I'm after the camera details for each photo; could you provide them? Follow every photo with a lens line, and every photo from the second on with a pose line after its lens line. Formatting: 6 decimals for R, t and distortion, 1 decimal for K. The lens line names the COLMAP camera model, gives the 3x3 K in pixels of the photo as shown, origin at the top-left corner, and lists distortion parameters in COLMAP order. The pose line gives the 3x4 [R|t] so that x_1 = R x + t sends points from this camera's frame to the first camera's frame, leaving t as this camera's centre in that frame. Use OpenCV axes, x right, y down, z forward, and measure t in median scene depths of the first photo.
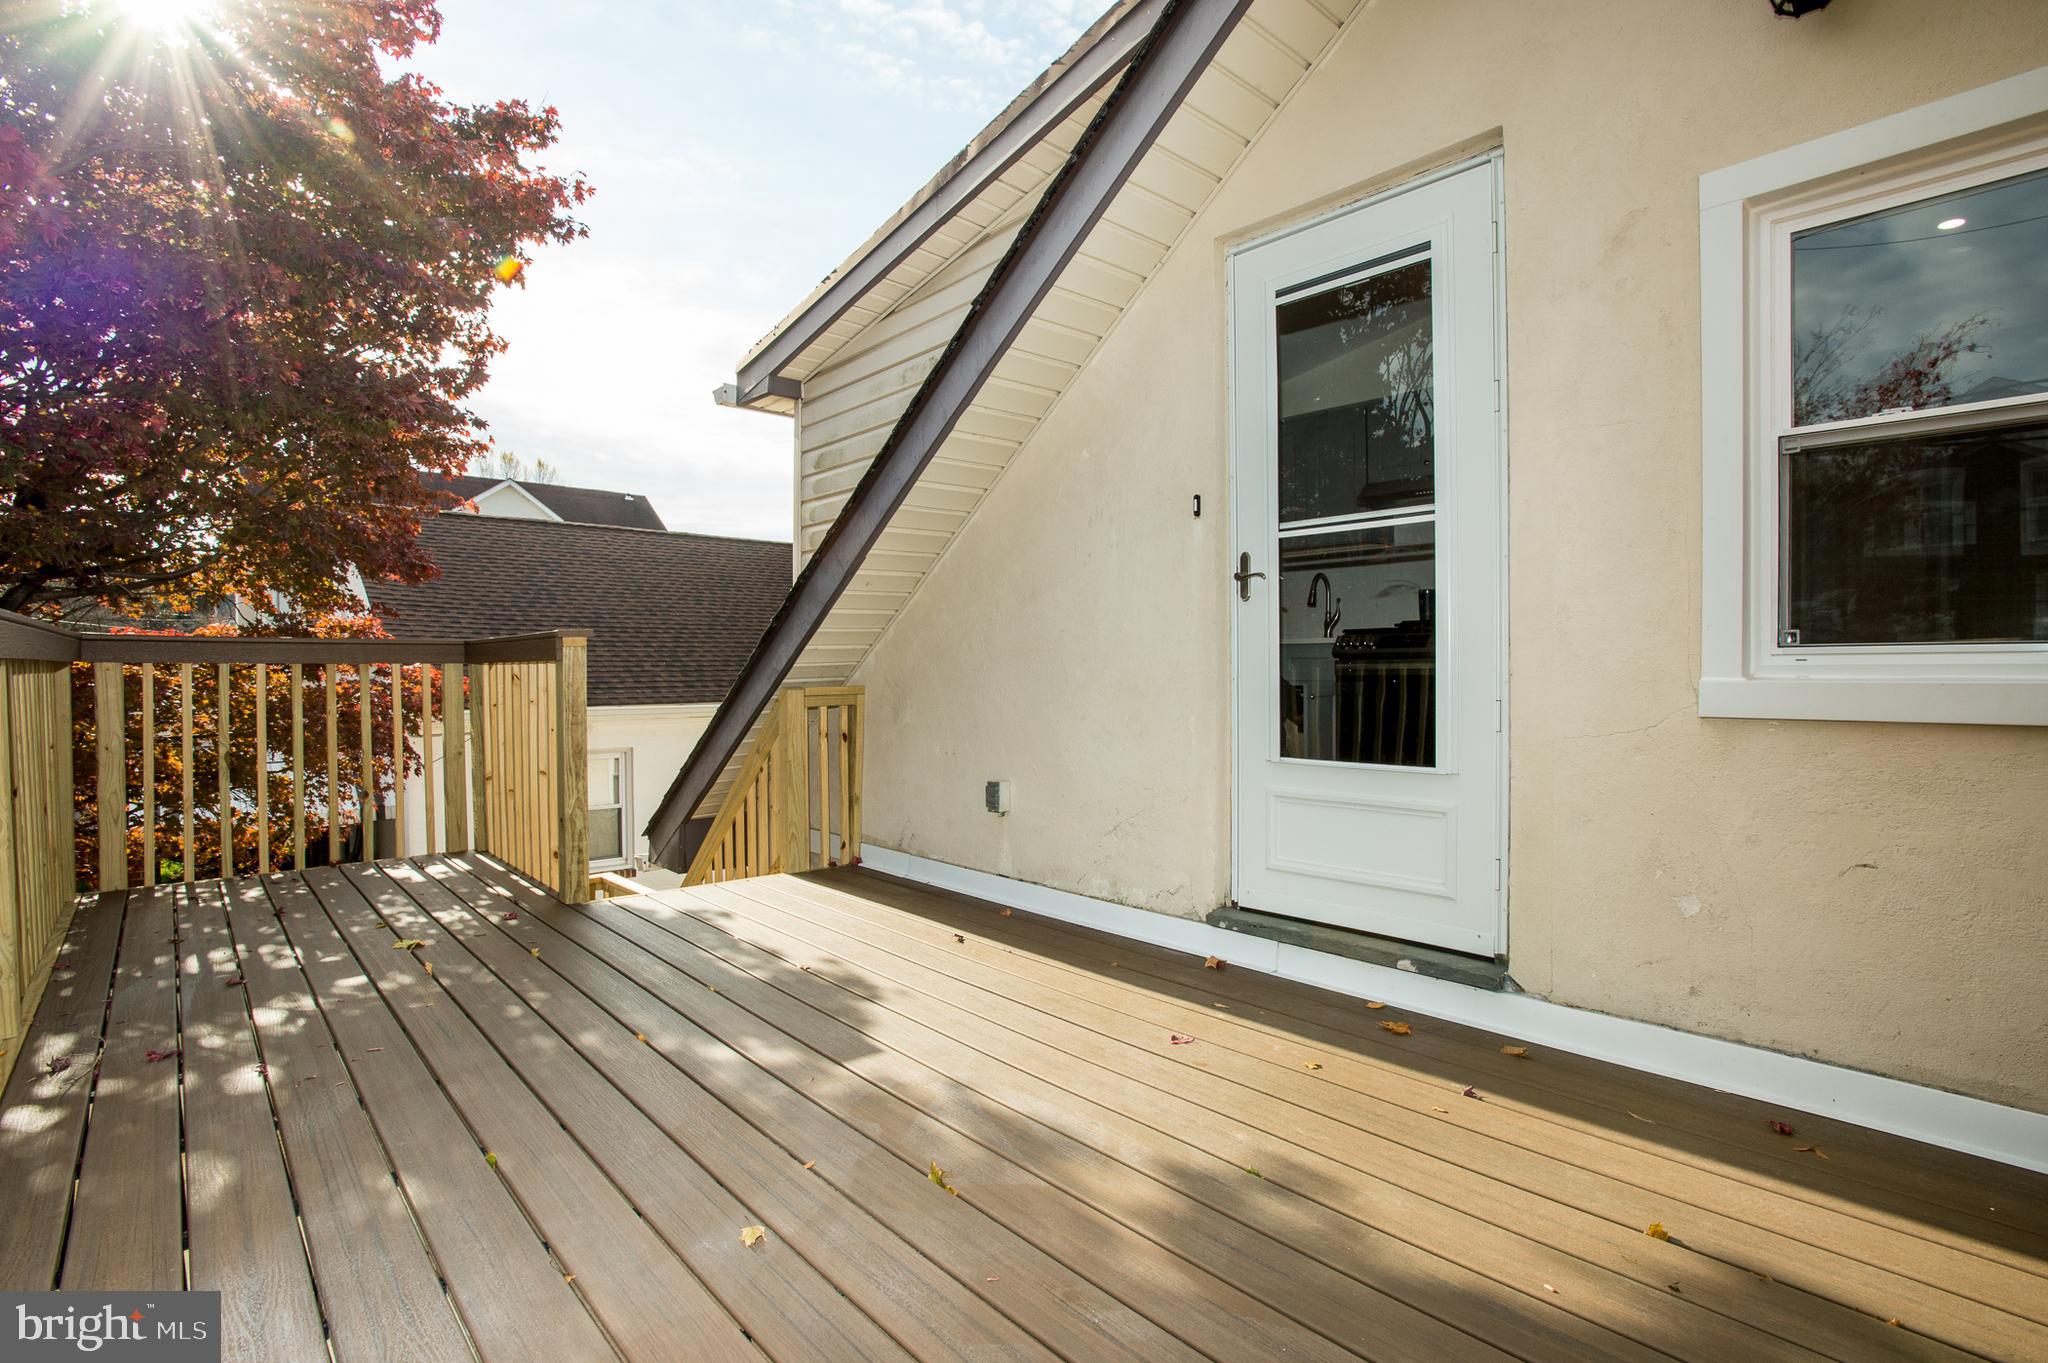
lens RADIAL K [[1001.2, 0, 1034.6], [0, 1001.2, 679.3], [0, 0, 1]] dist [-0.047509, 0.017752]
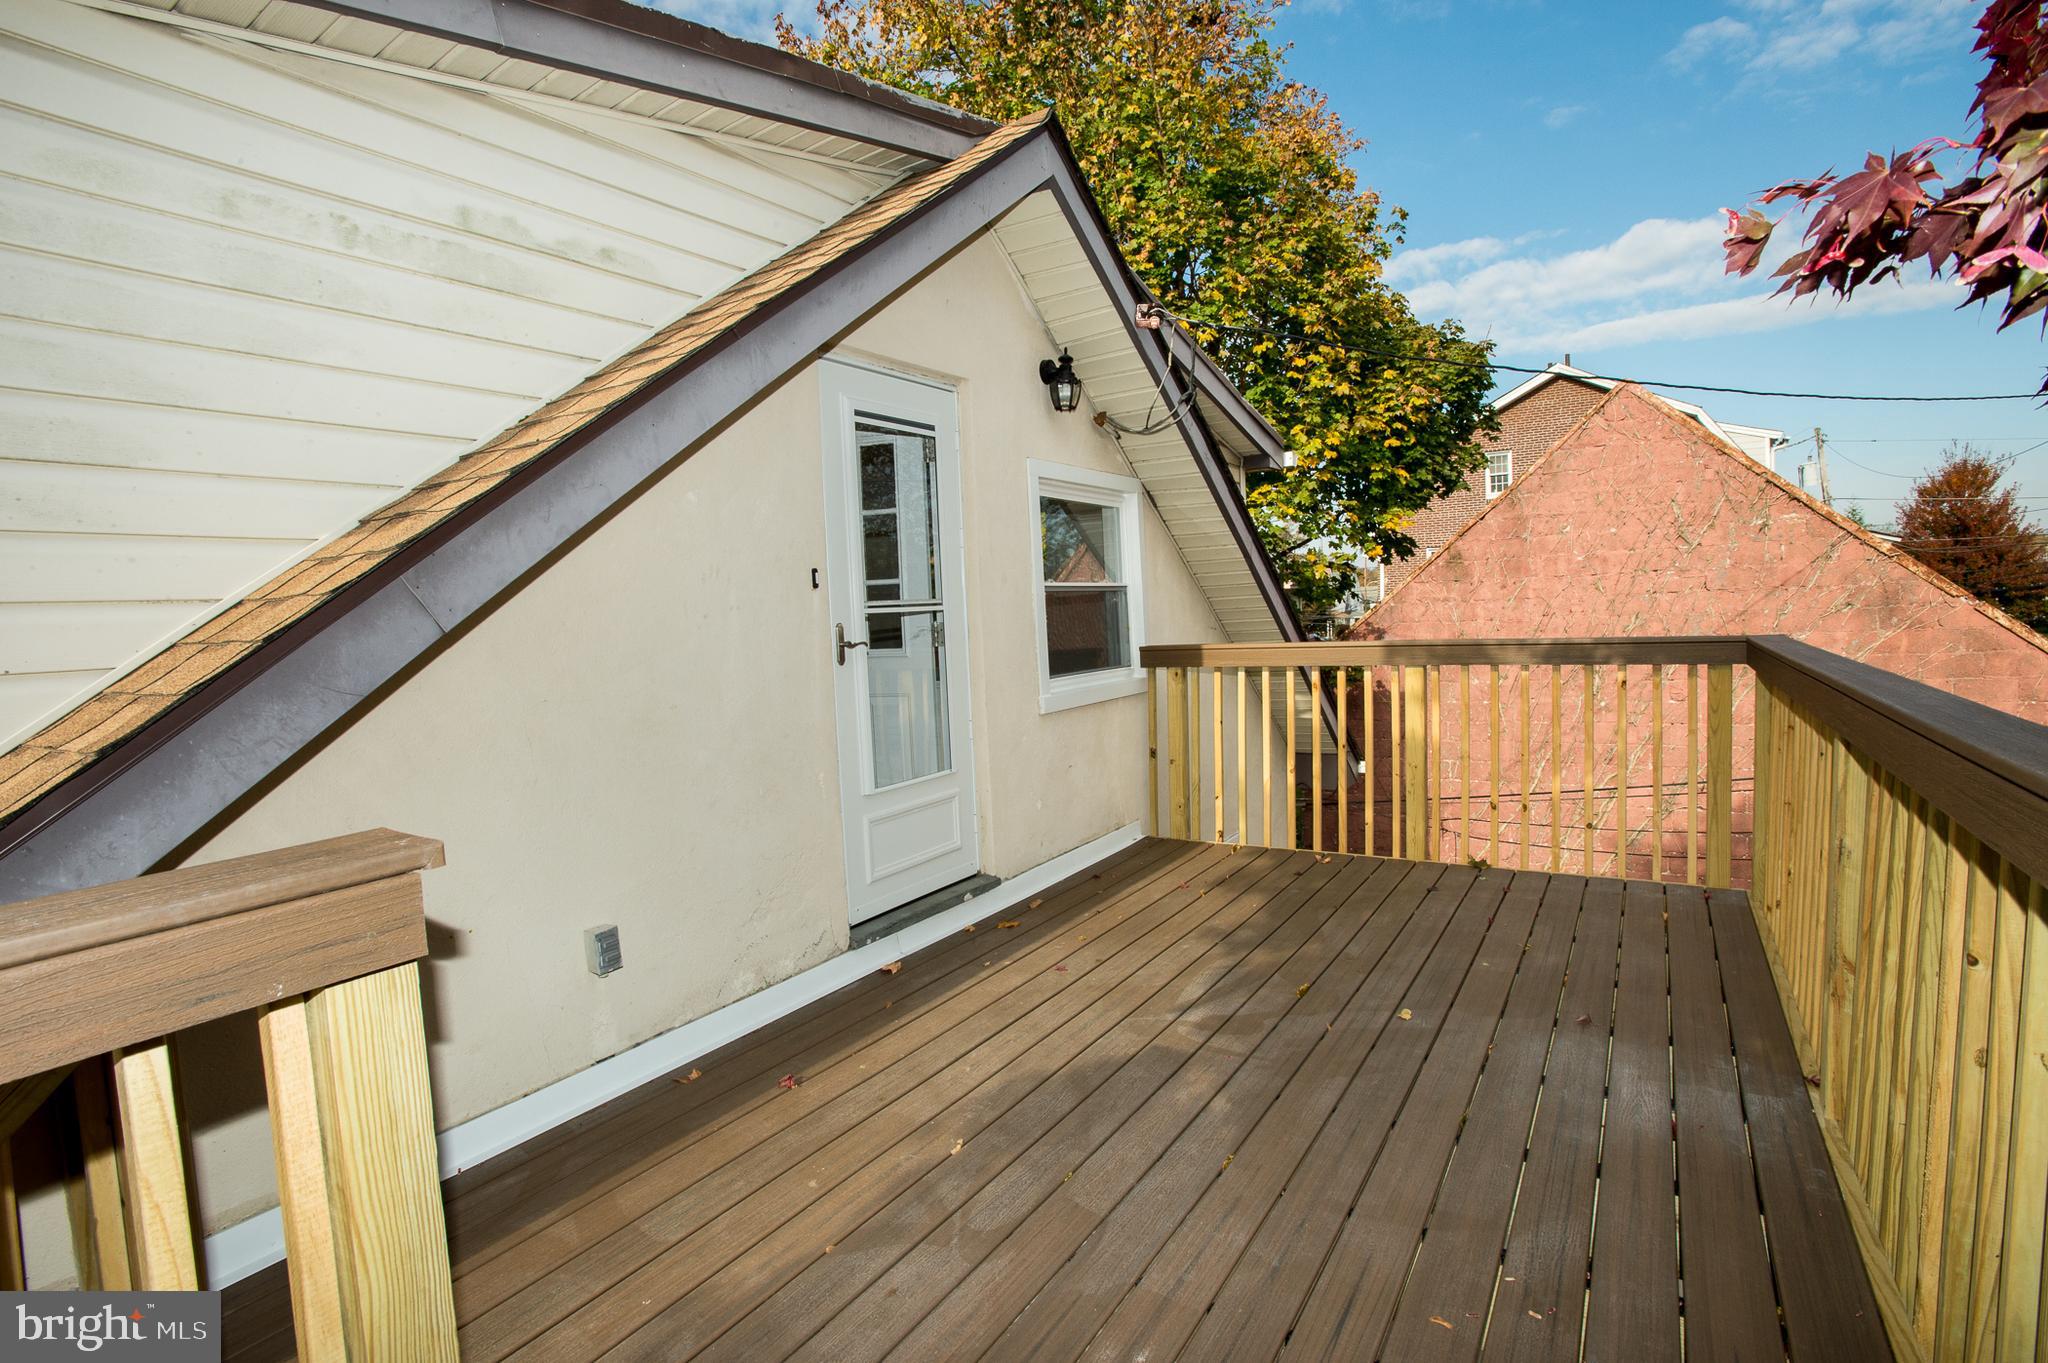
lens RADIAL K [[1001.2, 0, 1025.7], [0, 1001.2, 690.8], [0, 0, 1]] dist [-0.047509, 0.017752]
pose [[-0.272019, -0.058081, 0.960537, -1.192629], [0.052764, 0.995775, 0.075154, -0.153694], [-0.960844, 0.071125, -0.267805, 1.370845]]
